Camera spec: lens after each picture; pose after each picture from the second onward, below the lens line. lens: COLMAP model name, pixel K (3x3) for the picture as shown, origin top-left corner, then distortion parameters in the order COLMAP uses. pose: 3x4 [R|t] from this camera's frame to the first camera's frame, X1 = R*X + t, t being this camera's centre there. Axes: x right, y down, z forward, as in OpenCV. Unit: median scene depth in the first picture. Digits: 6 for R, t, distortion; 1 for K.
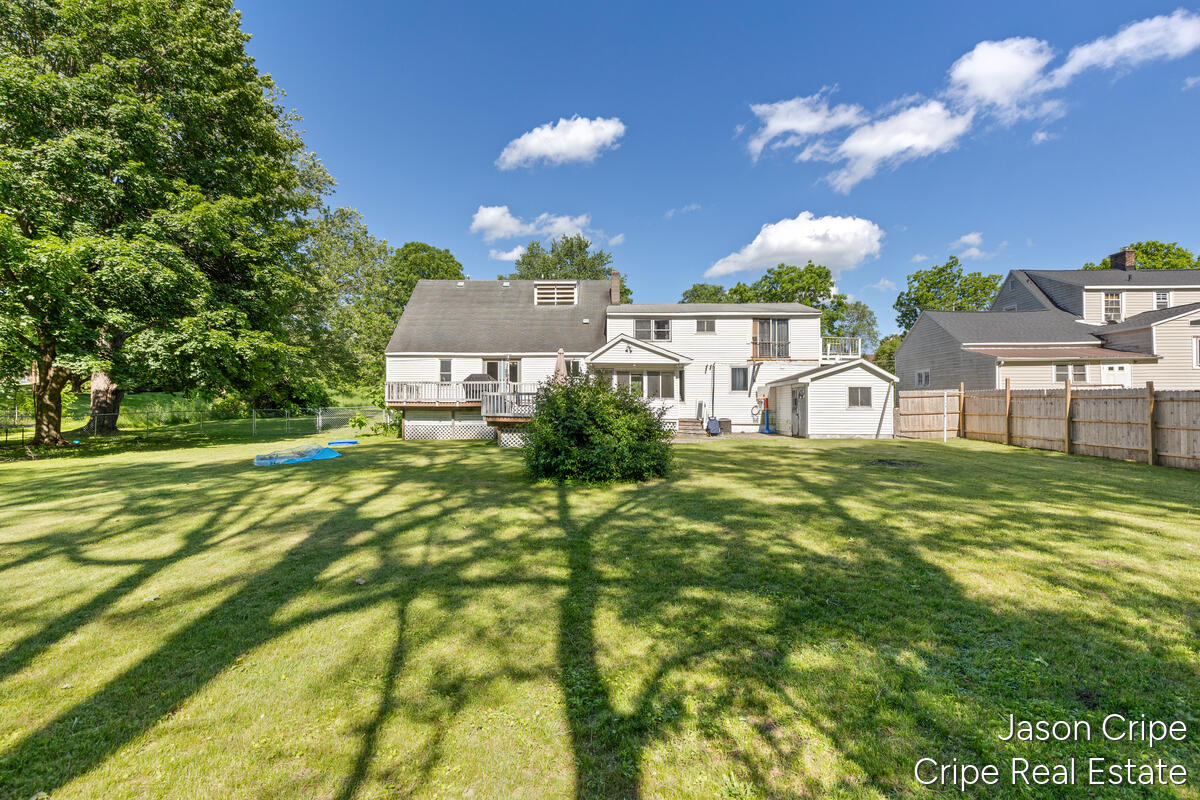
lens RADIAL K [[544.7, 0, 600.0], [0, 544.7, 400.0], [0, 0, 1]] dist [0.000374, -0.000051]
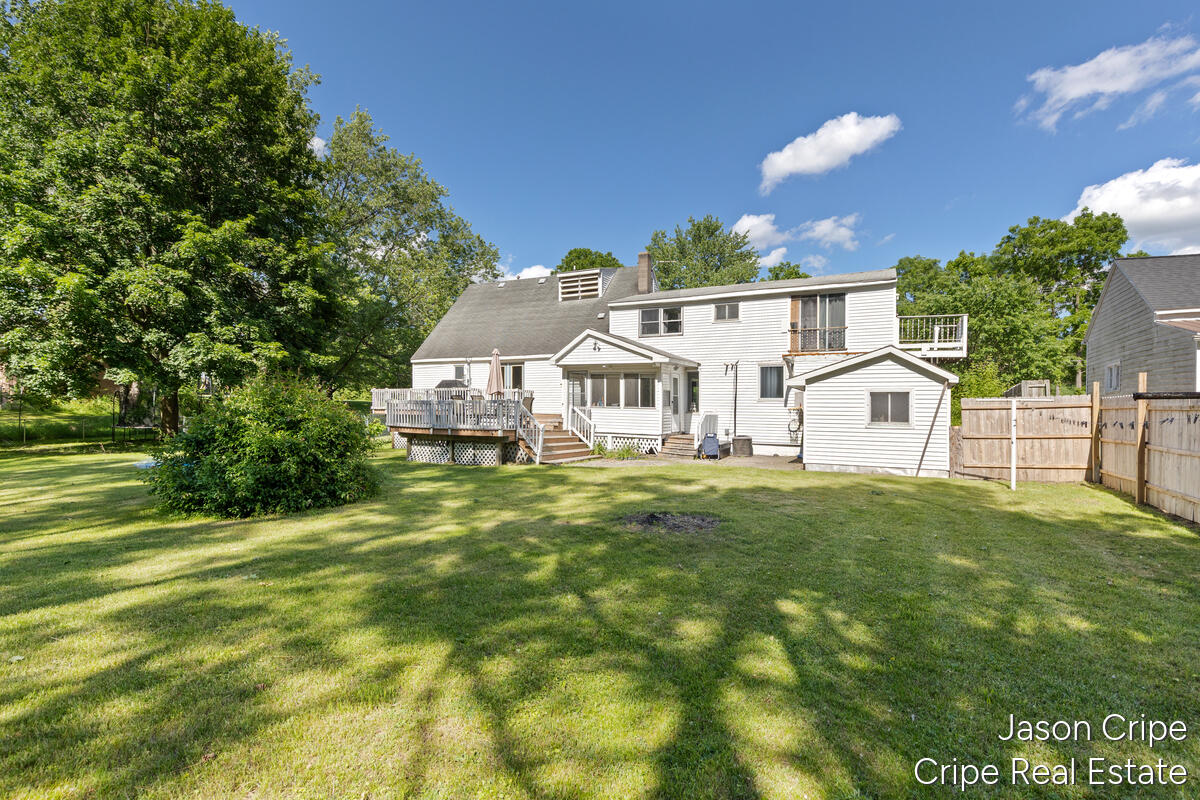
lens RADIAL K [[568.4, 0, 602.2], [0, 568.4, 409.4], [0, 0, 1]] dist [0.014571, 0.000205]
pose [[0.901837, 0.007300, -0.432016, 0.381003], [-0.006155, 0.999973, 0.004047, -0.003369], [0.432033, -0.000991, 0.901857, 0.219371]]
